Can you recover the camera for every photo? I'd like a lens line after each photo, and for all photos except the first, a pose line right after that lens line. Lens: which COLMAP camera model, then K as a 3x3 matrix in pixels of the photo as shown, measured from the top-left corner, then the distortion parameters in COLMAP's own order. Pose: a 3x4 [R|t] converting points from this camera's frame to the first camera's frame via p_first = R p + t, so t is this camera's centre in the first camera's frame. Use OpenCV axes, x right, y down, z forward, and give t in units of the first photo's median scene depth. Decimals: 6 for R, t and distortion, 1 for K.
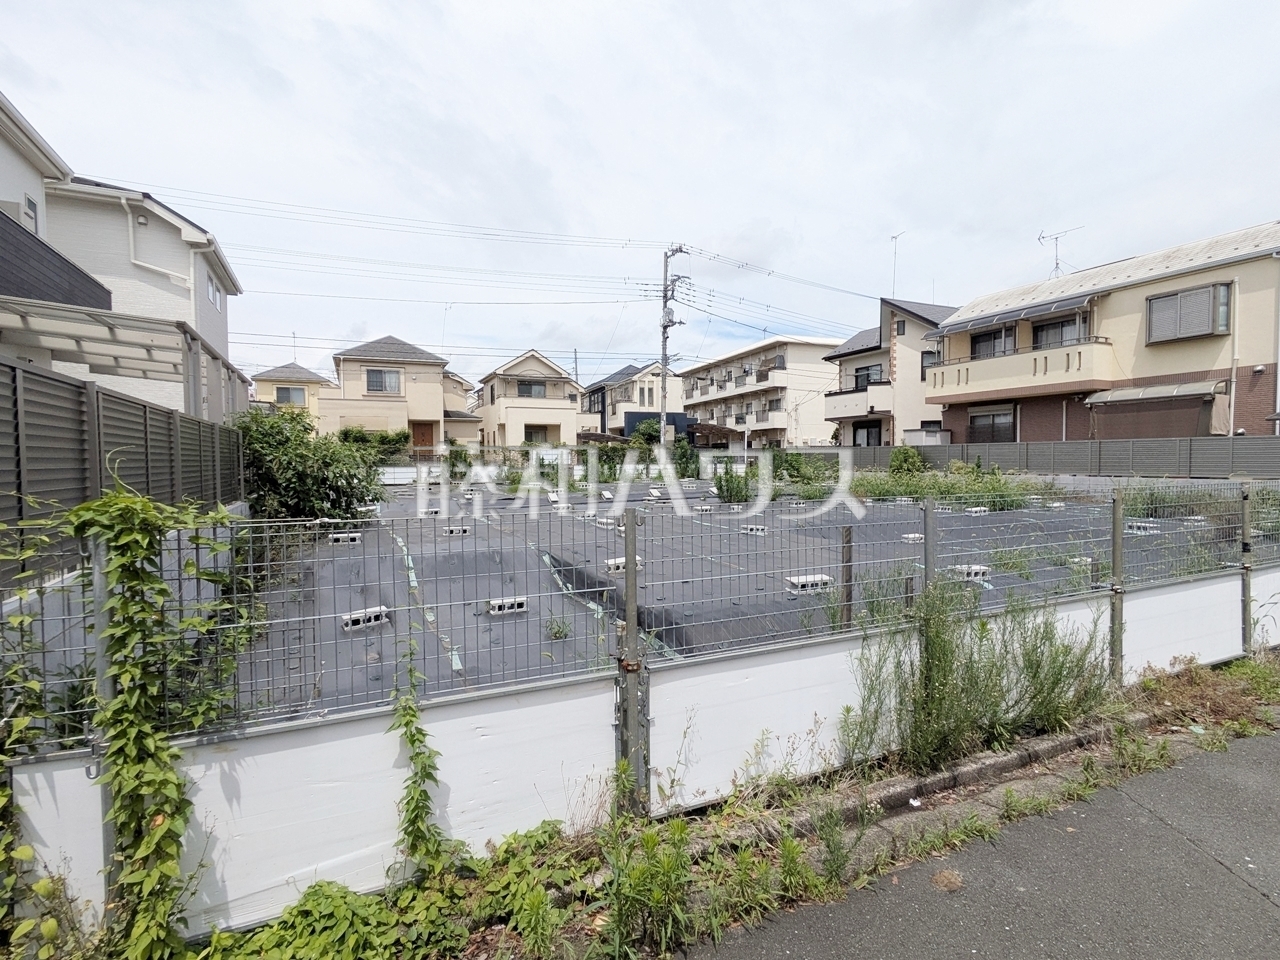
lens RADIAL K [[629.6, 0, 640.8], [0, 629.6, 481.2], [0, 0, 1]] dist [-0.000220, 0.000708]
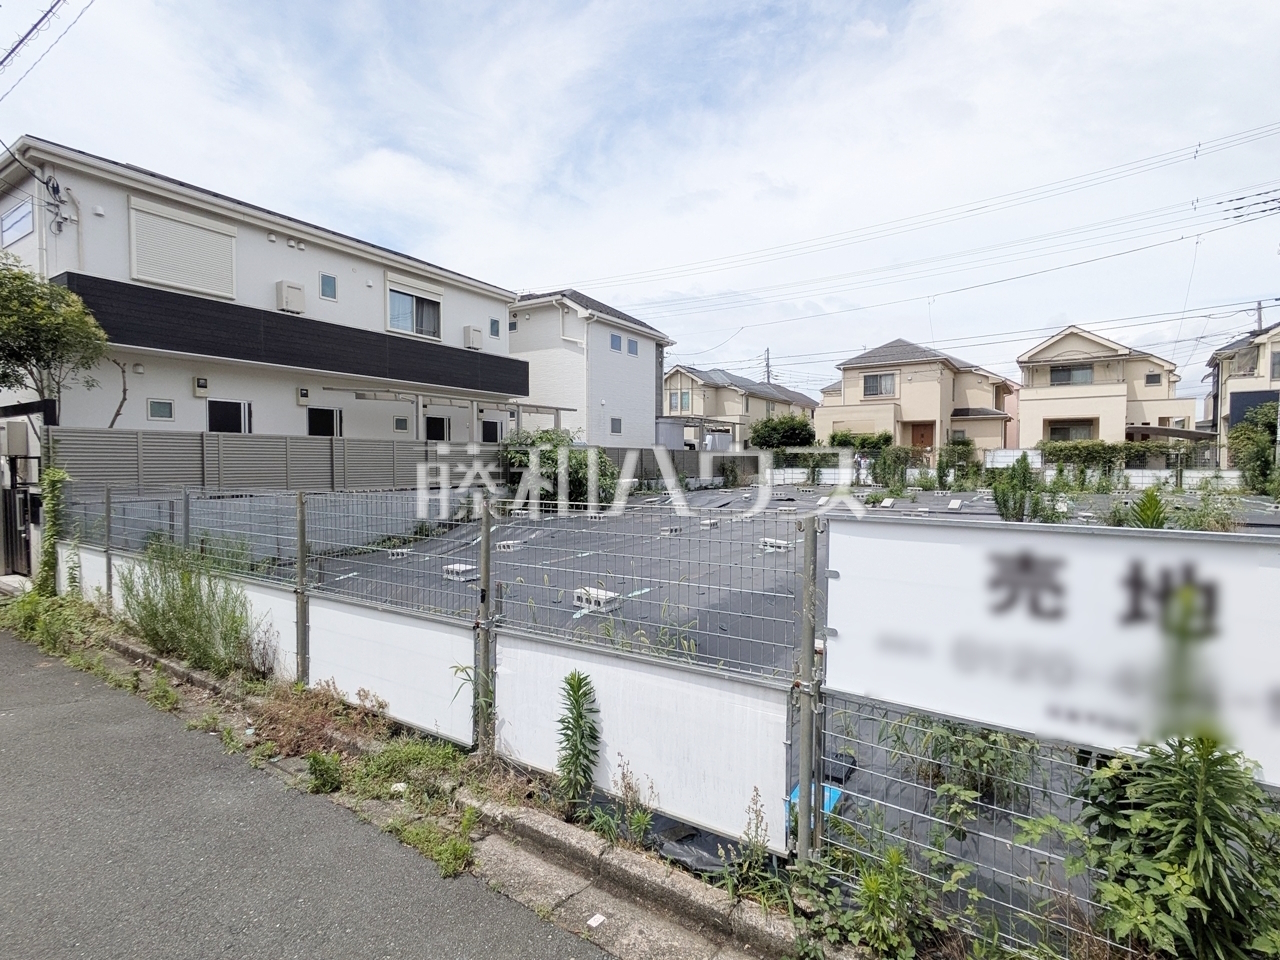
lens RADIAL K [[629.6, 0, 640.8], [0, 629.6, 481.2], [0, 0, 1]] dist [-0.000220, 0.000708]
pose [[0.526969, 0.032393, -0.849267, 0.306692], [-0.033844, 0.999281, 0.017115, -0.006781], [0.849210, 0.019723, 0.527687, 0.147089]]
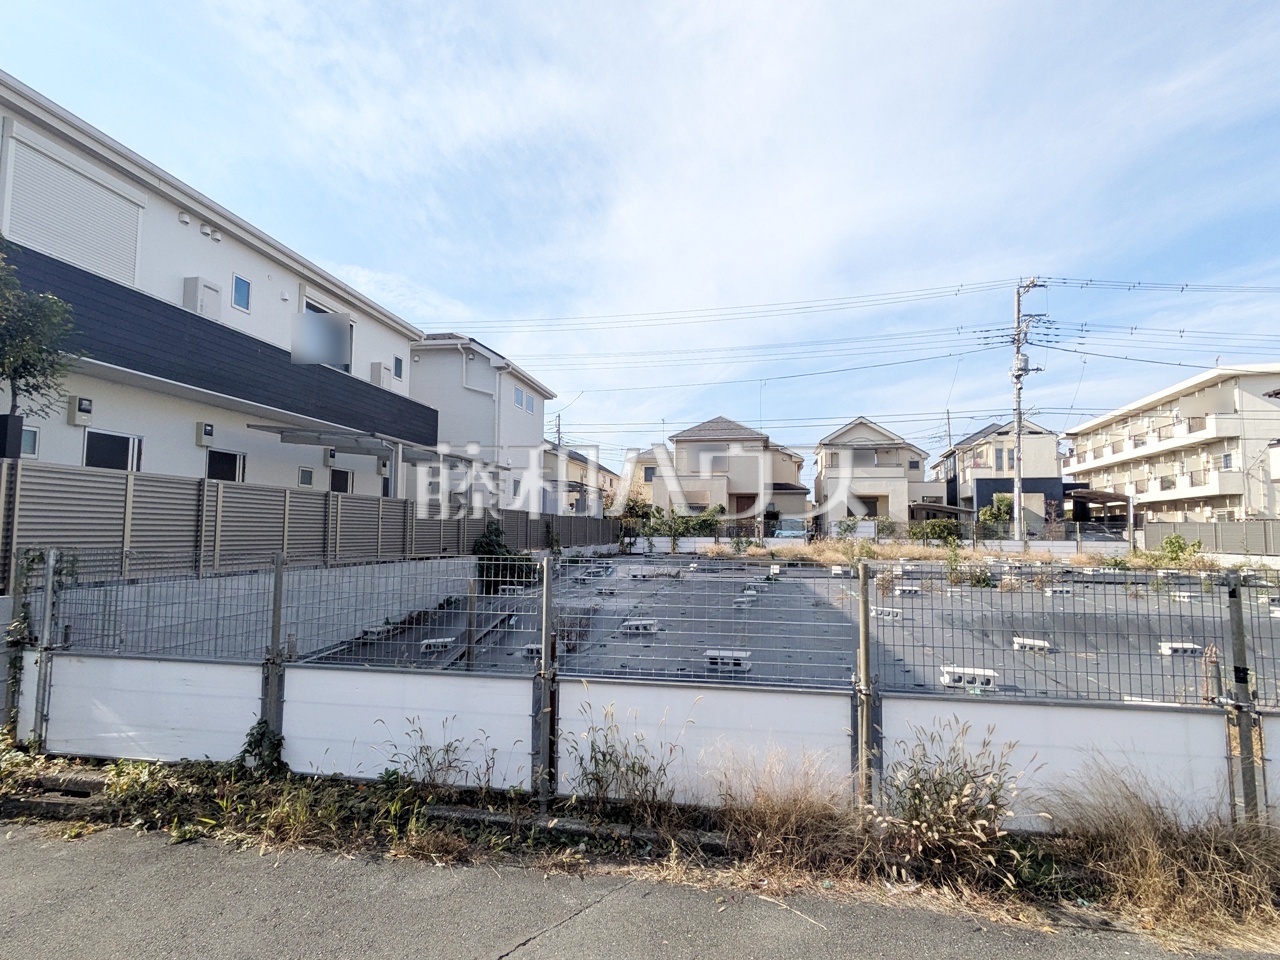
lens RADIAL K [[656.6, 0, 638.8], [0, 656.6, 485.8], [0, 0, 1]] dist [0.000227, -0.000365]
pose [[0.817810, -0.026010, -0.574901, 0.160427], [-0.035079, 0.994868, -0.094910, 0.000415], [0.574419, 0.097786, 0.812700, 0.021044]]
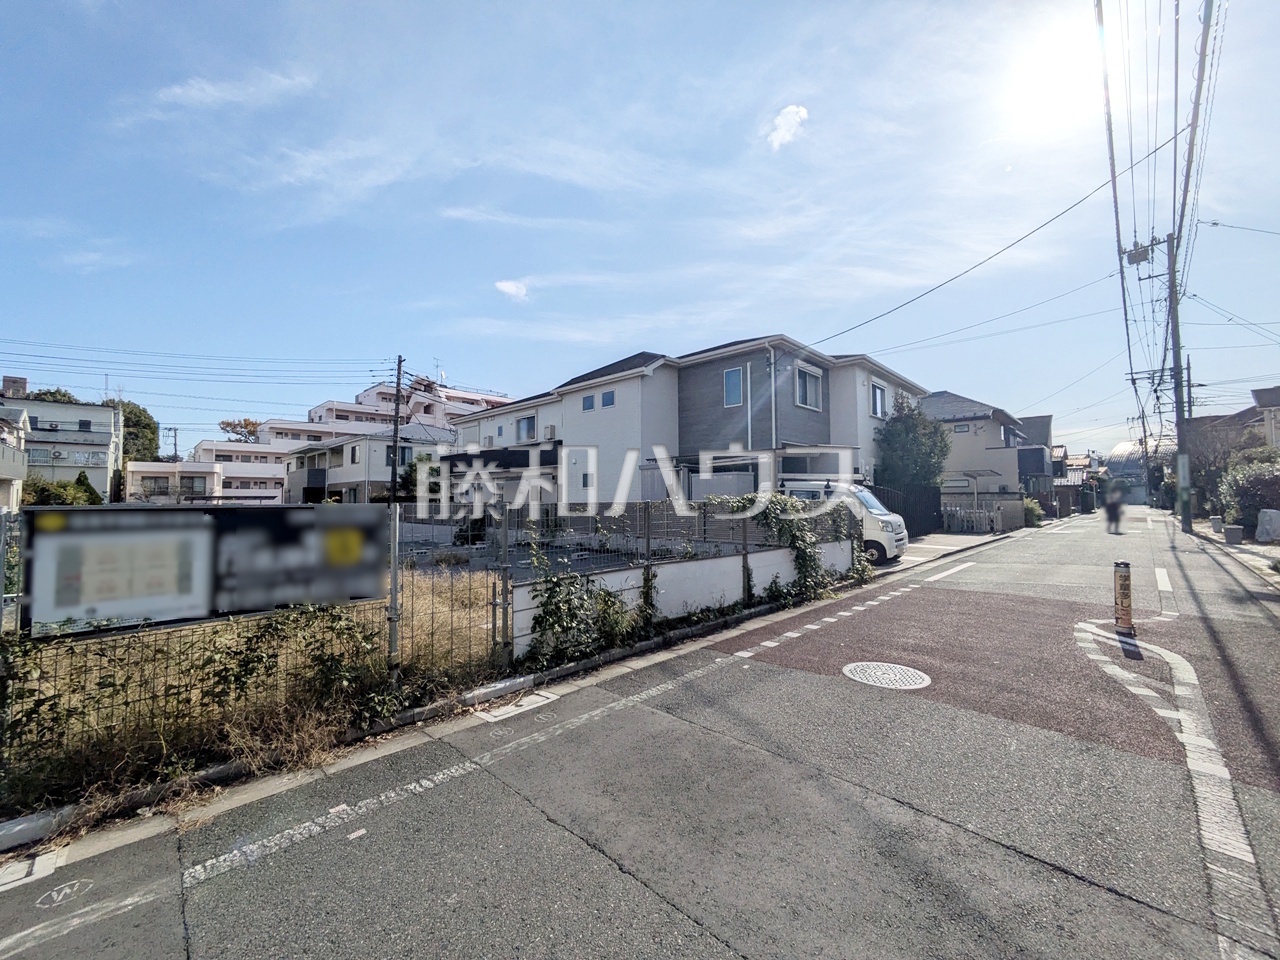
lens RADIAL K [[506.0, 0, 638.3], [0, 506.0, 477.8], [0, 0, 1]] dist [-0.000192, 0.000356]
pose [[-0.940195, -0.000883, -0.340635, -0.192895], [0.001851, 0.999969, -0.007700, -0.059058], [0.340631, -0.007870, -0.940164, 1.137512]]
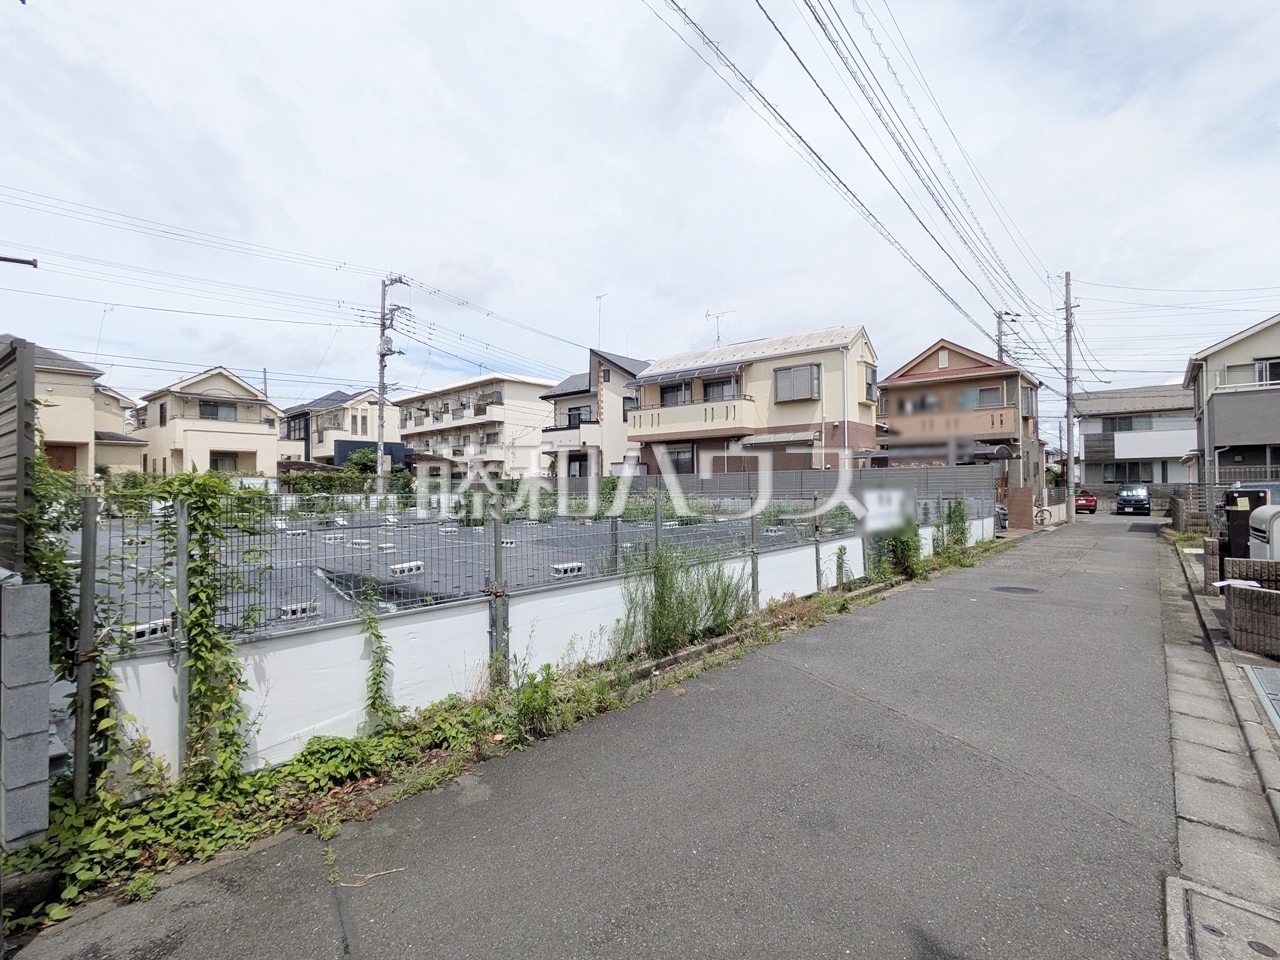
lens RADIAL K [[629.6, 0, 640.8], [0, 629.6, 481.2], [0, 0, 1]] dist [-0.000220, 0.000708]
pose [[0.897996, 0.004359, 0.439982, -0.039953], [0.019465, 0.998578, -0.049622, 0.010020], [-0.439573, 0.053125, 0.896634, -0.059918]]
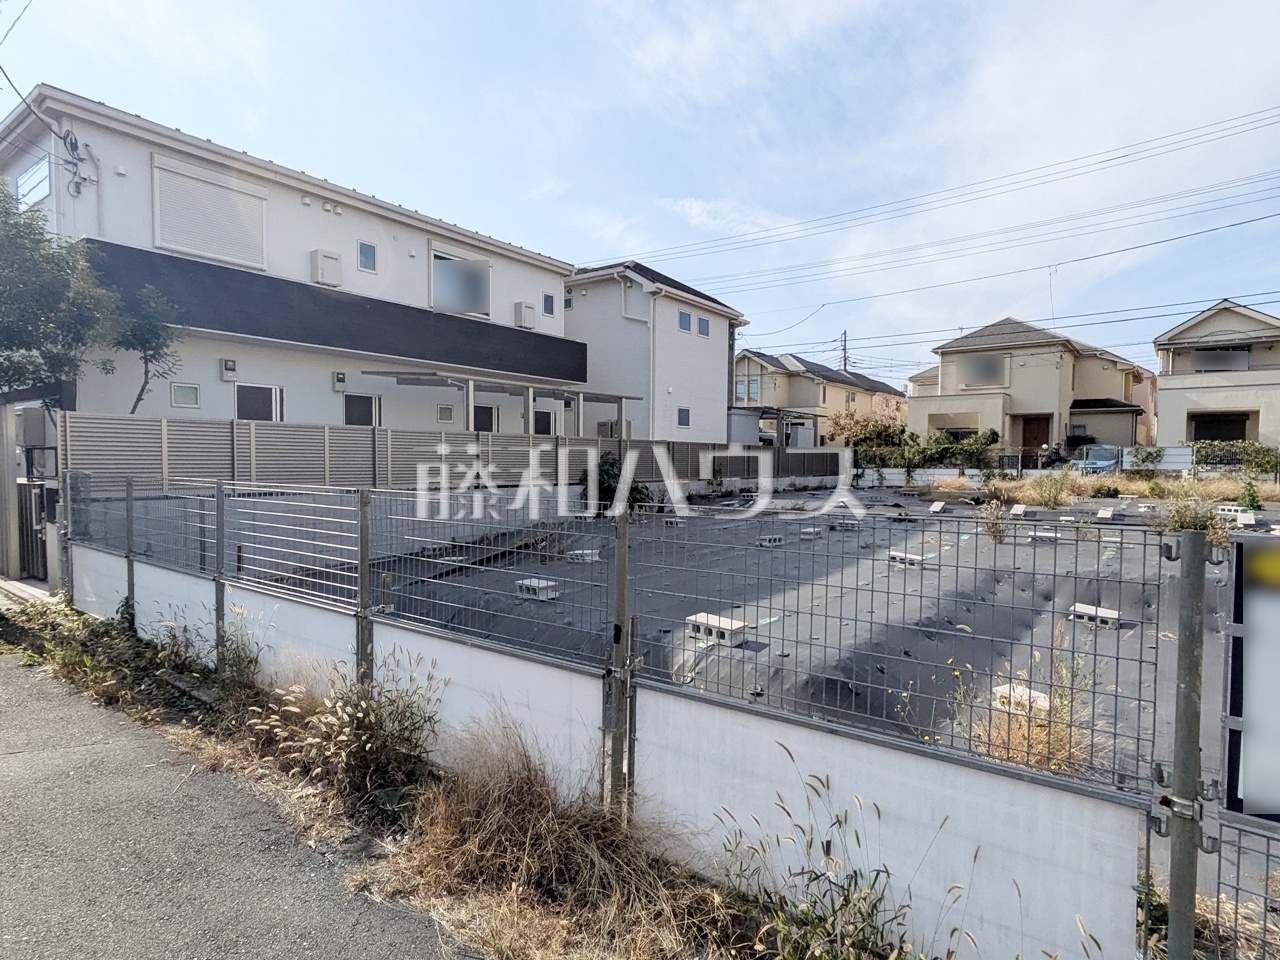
lens RADIAL K [[698.3, 0, 644.9], [0, 698.3, 489.3], [0, 0, 1]] dist [0.002446, -0.001149]
pose [[0.470164, 0.047294, -0.881311, 0.273810], [-0.042308, 0.998623, 0.031019, -0.005150], [0.881564, 0.022702, 0.471517, 0.141483]]
